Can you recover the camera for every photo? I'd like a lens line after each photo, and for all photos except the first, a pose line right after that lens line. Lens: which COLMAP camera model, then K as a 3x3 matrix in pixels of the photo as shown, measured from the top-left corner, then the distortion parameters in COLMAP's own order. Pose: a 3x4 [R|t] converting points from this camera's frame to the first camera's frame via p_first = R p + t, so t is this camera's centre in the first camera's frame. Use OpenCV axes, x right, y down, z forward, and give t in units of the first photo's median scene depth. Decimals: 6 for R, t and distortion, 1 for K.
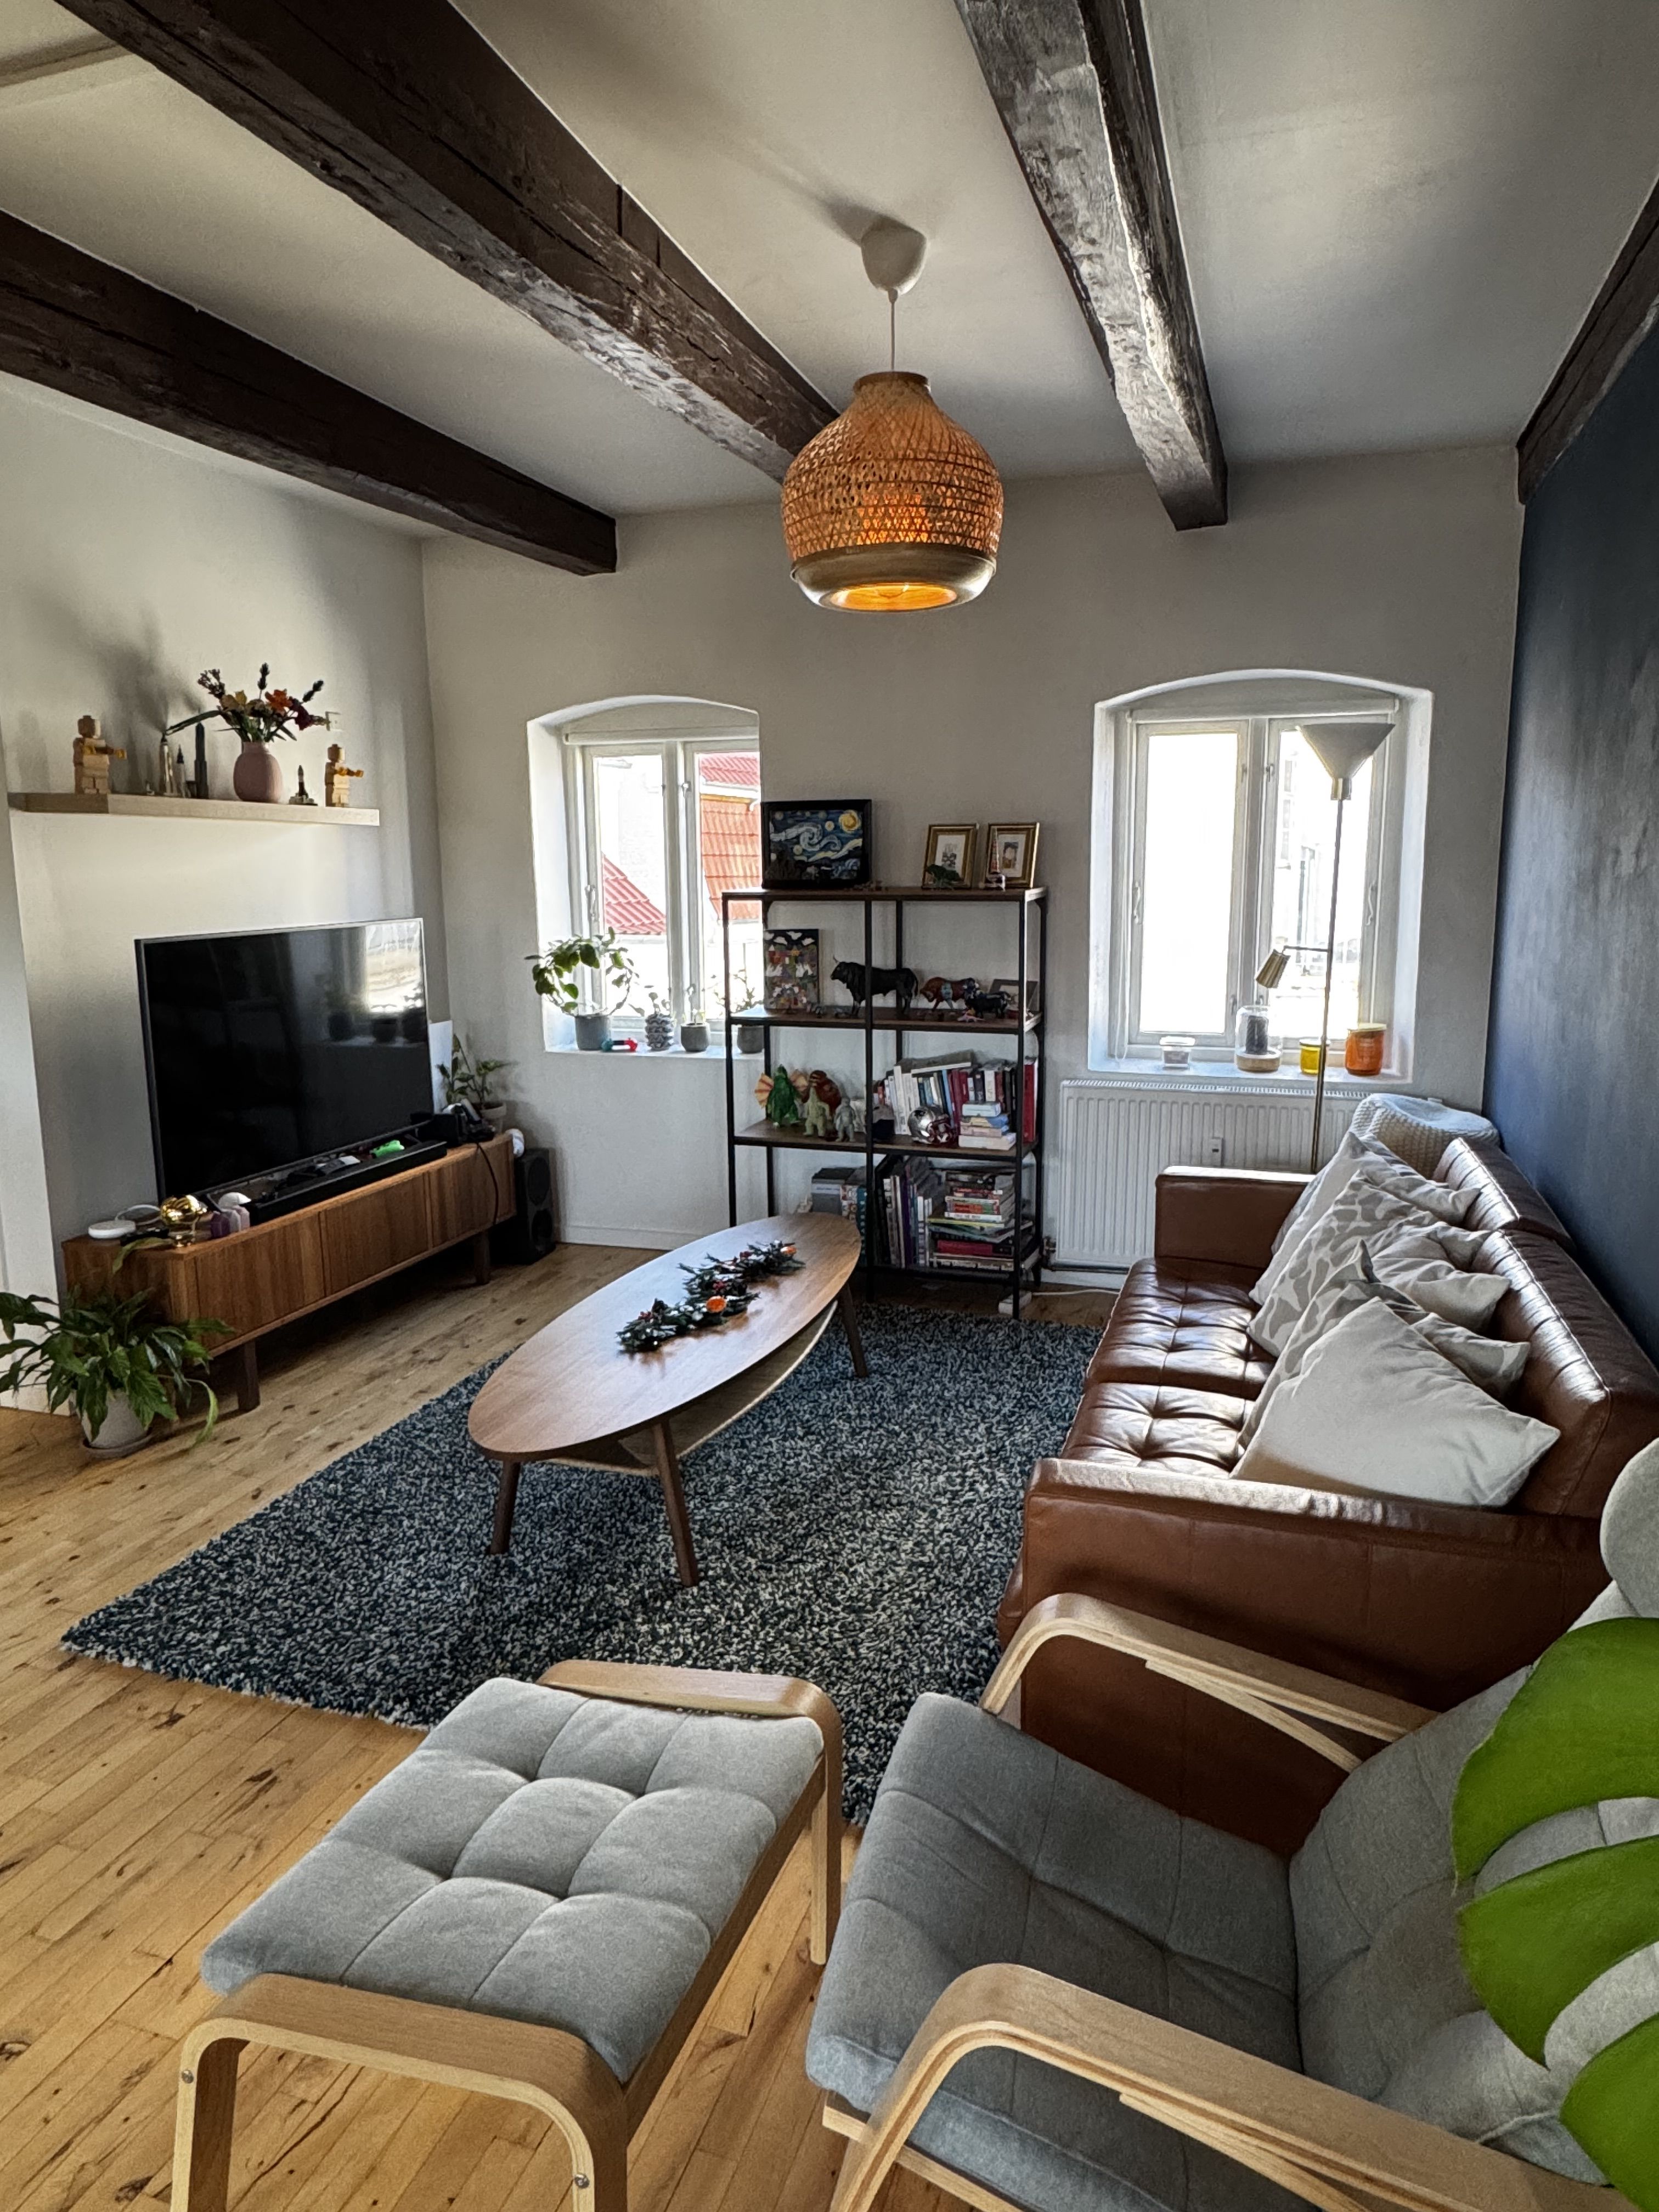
lens RADIAL K [[1397.6, 0, 827.7], [0, 1397.6, 1113.4], [0, 0, 1]] dist [0.007836, 0.001290]
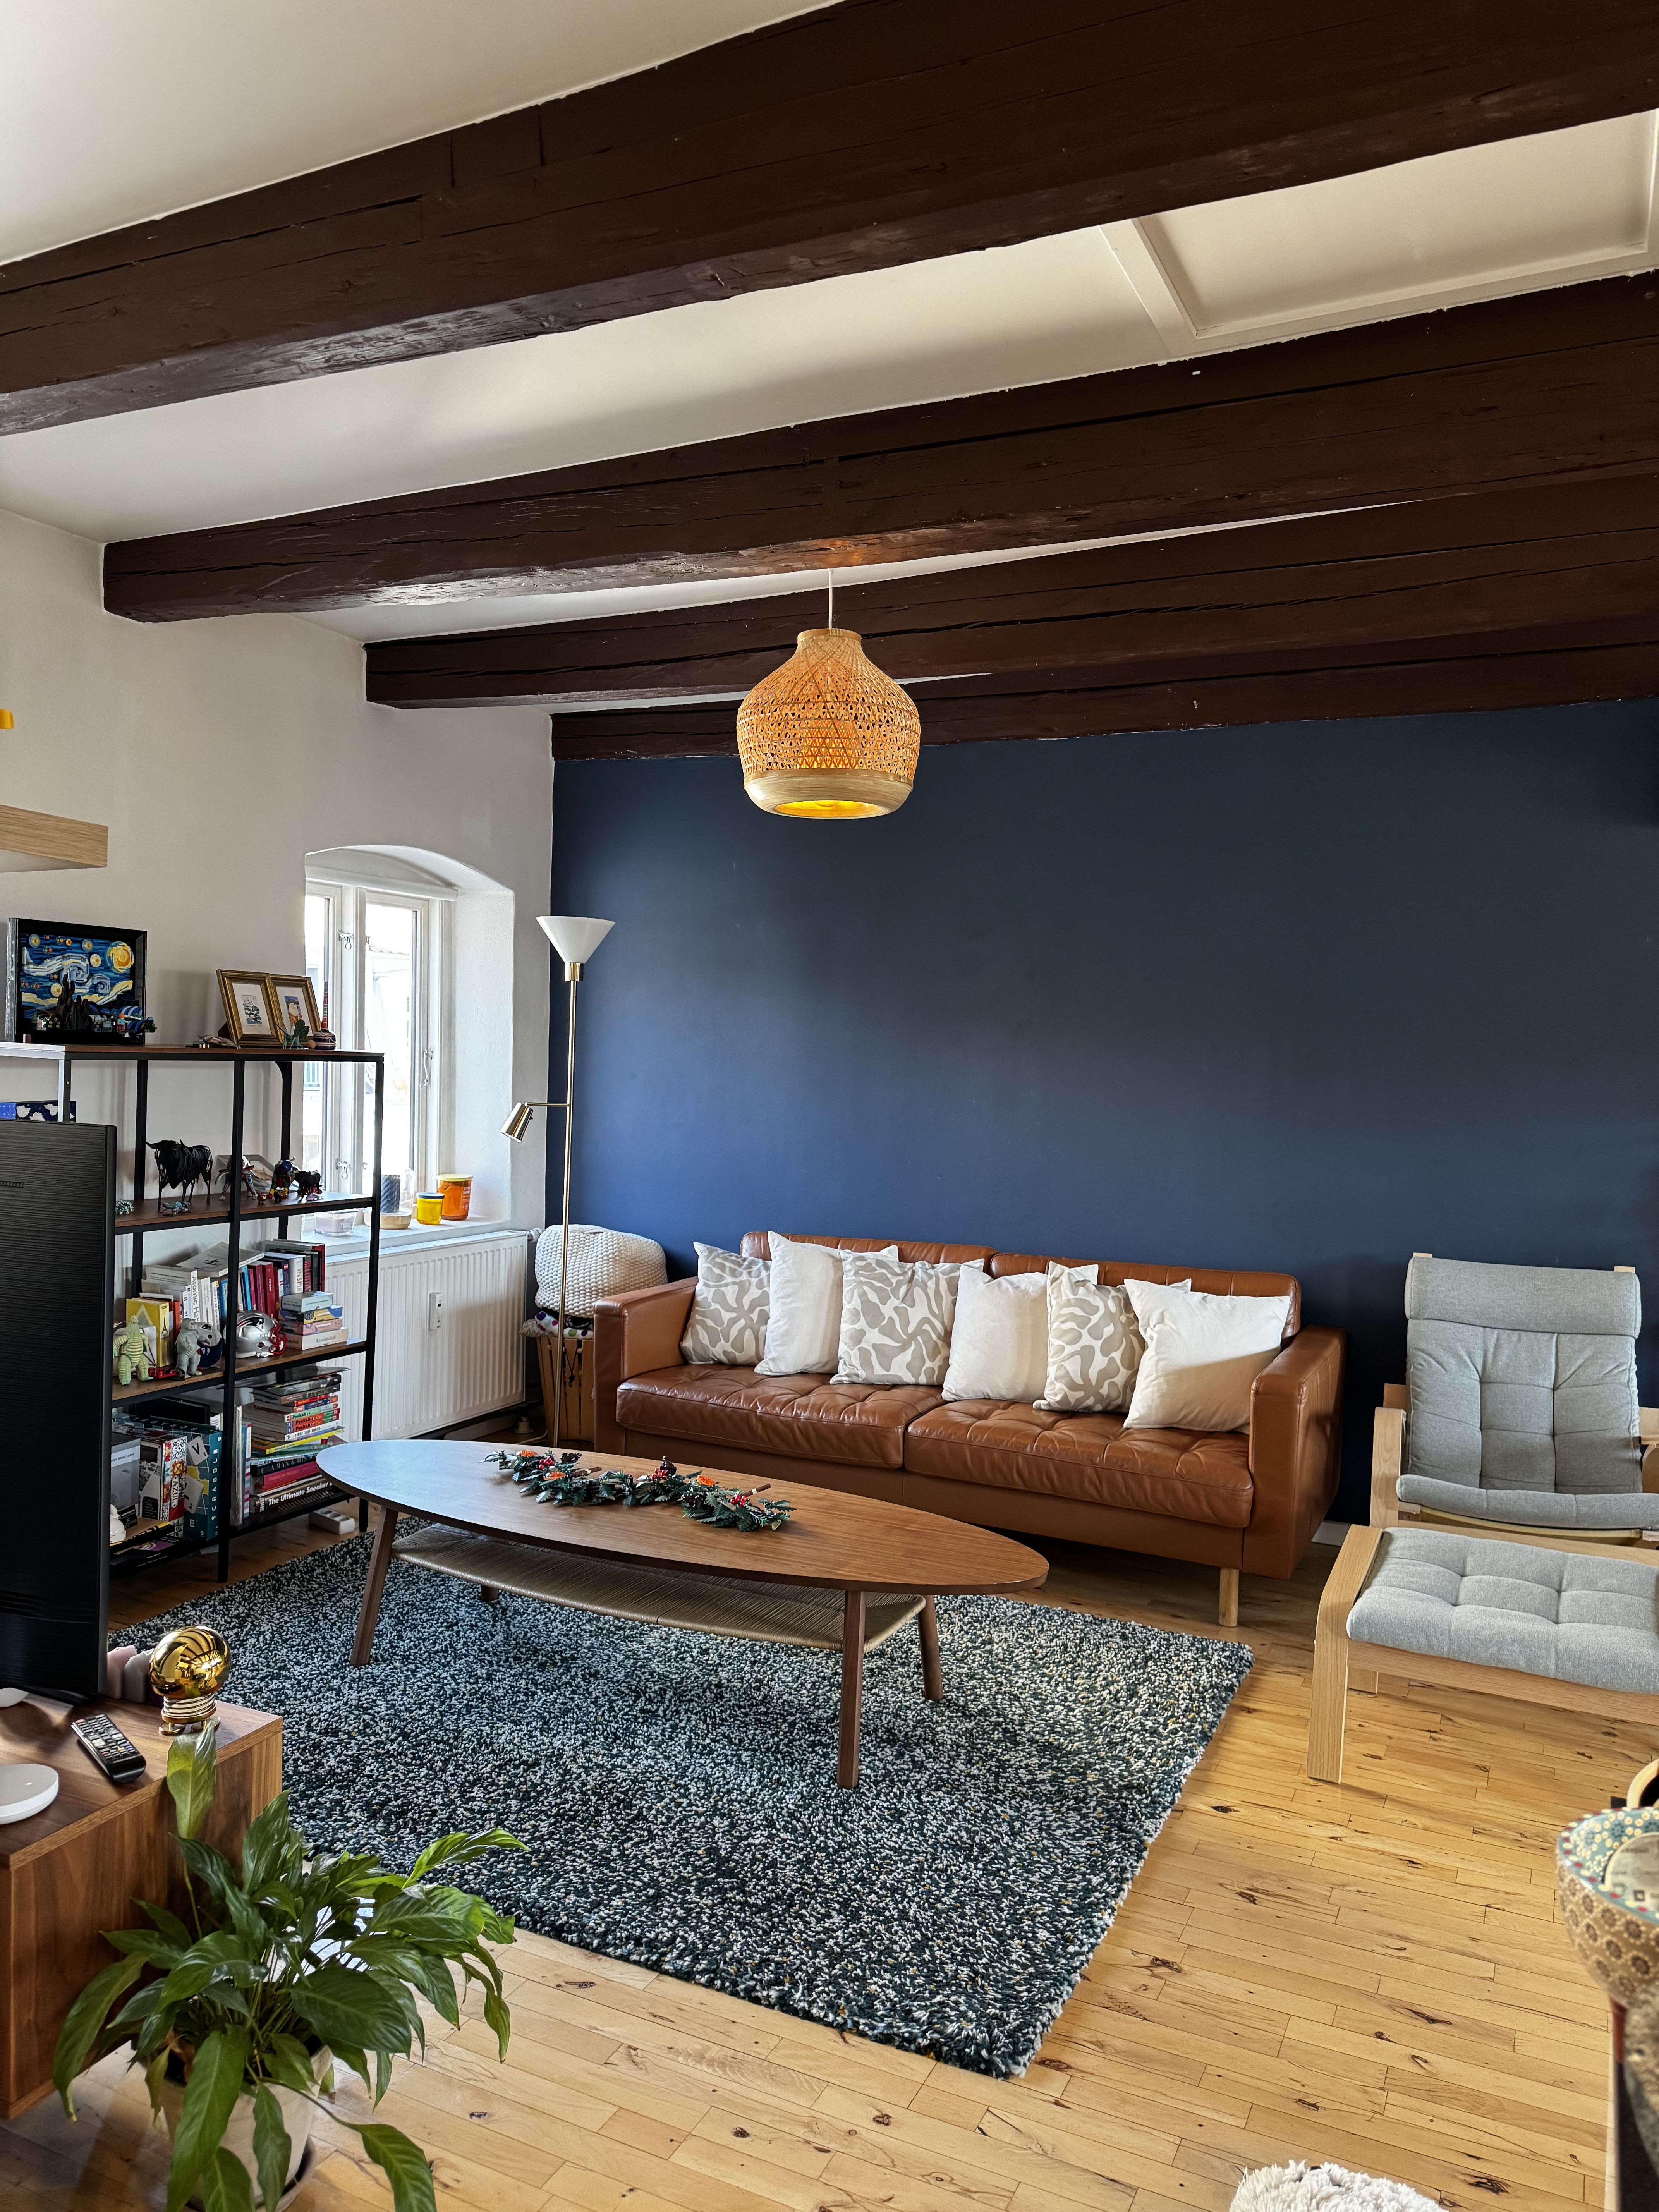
lens RADIAL K [[1556.9, 0, 831.0], [0, 1556.9, 1100.6], [0, 0, 1]] dist [0.005518, -0.000046]
pose [[0.119342, -0.015088, 0.992739, -0.779510], [0.158235, 0.987393, -0.004016, -0.068755], [-0.980163, 0.157566, 0.120225, 0.538616]]
